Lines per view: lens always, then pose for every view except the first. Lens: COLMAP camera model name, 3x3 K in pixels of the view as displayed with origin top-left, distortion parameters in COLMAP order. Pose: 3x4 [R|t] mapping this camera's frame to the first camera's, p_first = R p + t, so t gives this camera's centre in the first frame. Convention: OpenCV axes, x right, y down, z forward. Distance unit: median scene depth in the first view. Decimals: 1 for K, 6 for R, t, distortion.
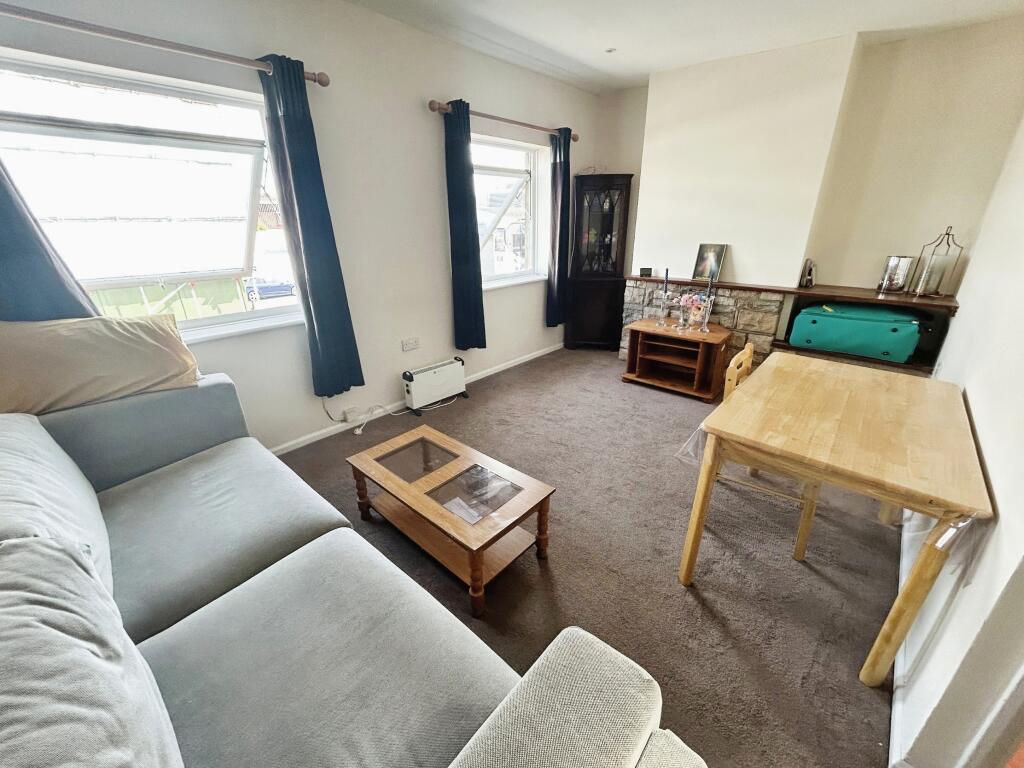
lens RADIAL K [[424.1, 0, 512.2], [0, 424.1, 400.3], [0, 0, 1]] dist [0.000644, 0.000201]
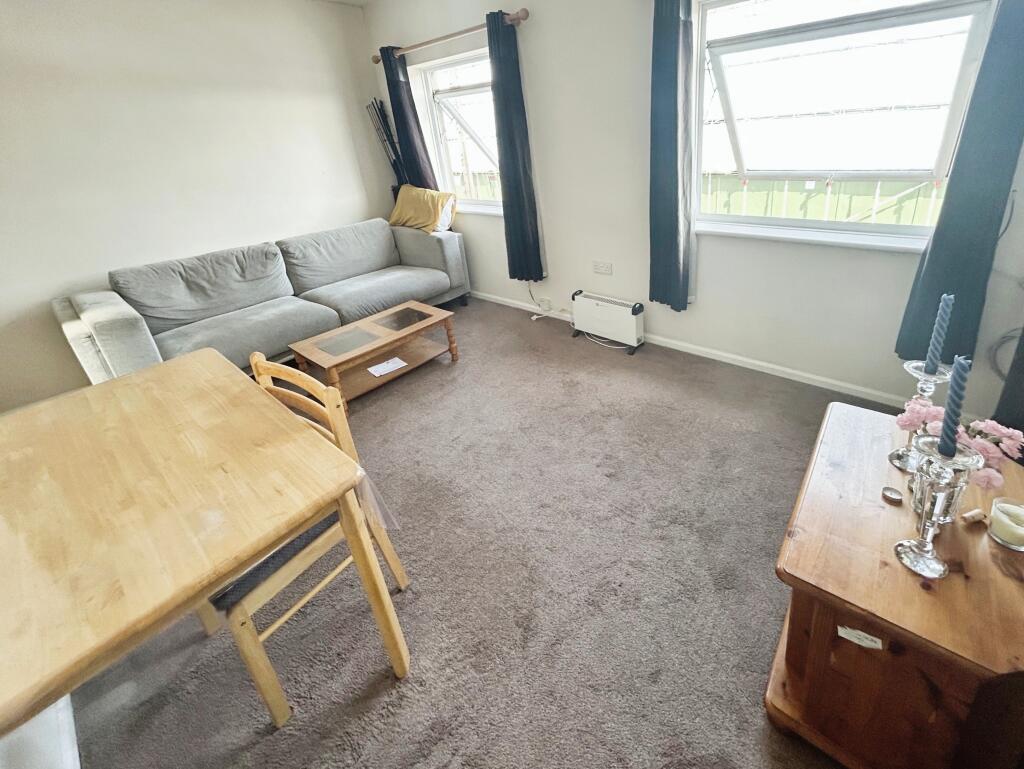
lens RADIAL K [[420.3, 0, 510.3], [0, 420.3, 329.1], [0, 0, 1]] dist [0.000623, 0.000163]
pose [[0.010322, 0.426983, -0.904201, 0.701192], [-0.340283, 0.851780, 0.398344, -0.339849], [0.940266, 0.303573, 0.154087, 0.760519]]
